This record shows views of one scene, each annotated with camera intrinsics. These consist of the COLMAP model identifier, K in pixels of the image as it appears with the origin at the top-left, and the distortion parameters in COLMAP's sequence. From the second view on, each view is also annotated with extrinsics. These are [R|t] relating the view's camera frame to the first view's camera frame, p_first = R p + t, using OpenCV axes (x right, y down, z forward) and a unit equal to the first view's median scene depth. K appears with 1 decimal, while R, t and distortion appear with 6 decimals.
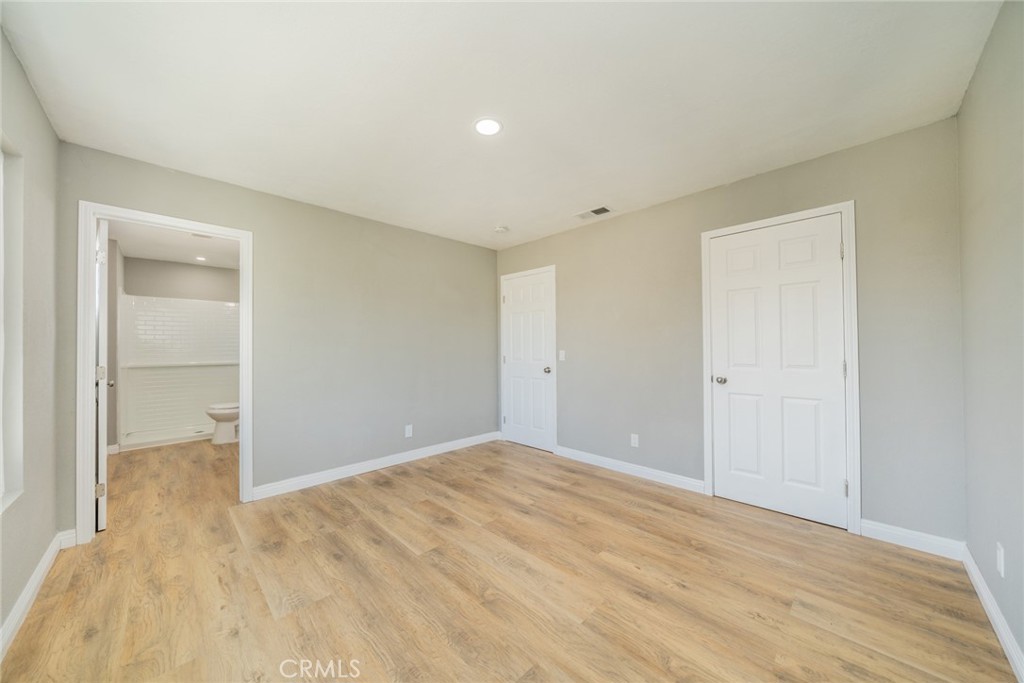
lens RADIAL K [[343.2, 0, 515.0], [0, 343.2, 346.6], [0, 0, 1]] dist [-0.008675, -0.000070]
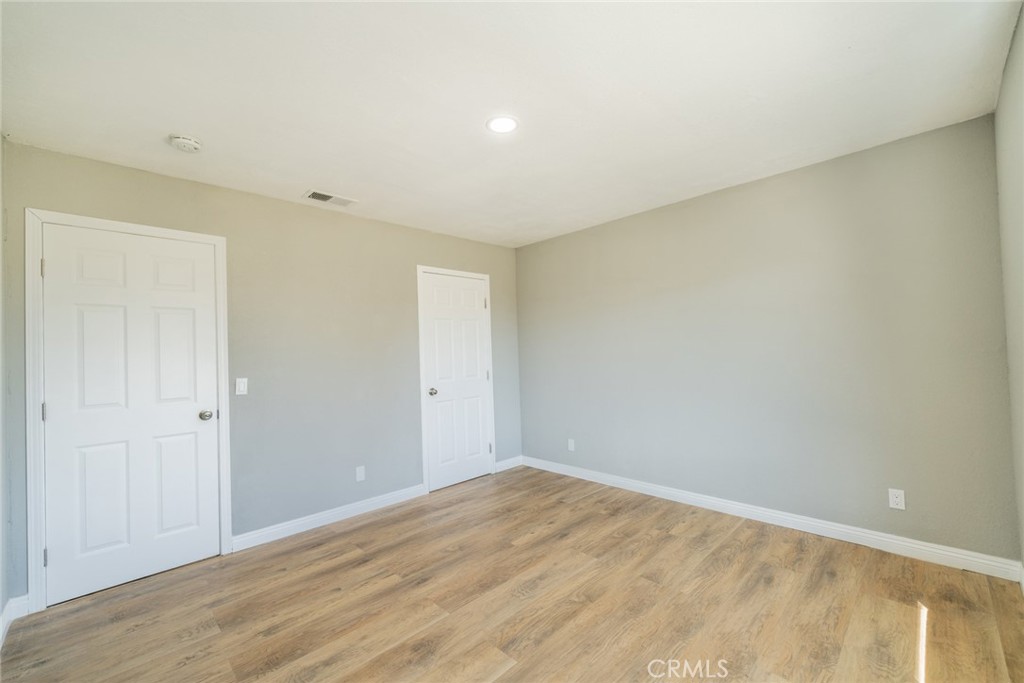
lens RADIAL K [[397.6, 0, 507.2], [0, 397.6, 345.2], [0, 0, 1]] dist [-0.000423, -0.000213]
pose [[0.047674, 0.025380, 0.998540, -0.911040], [0.028976, 0.999221, -0.026781, -0.024817], [-0.998443, 0.030210, 0.046901, 0.774119]]
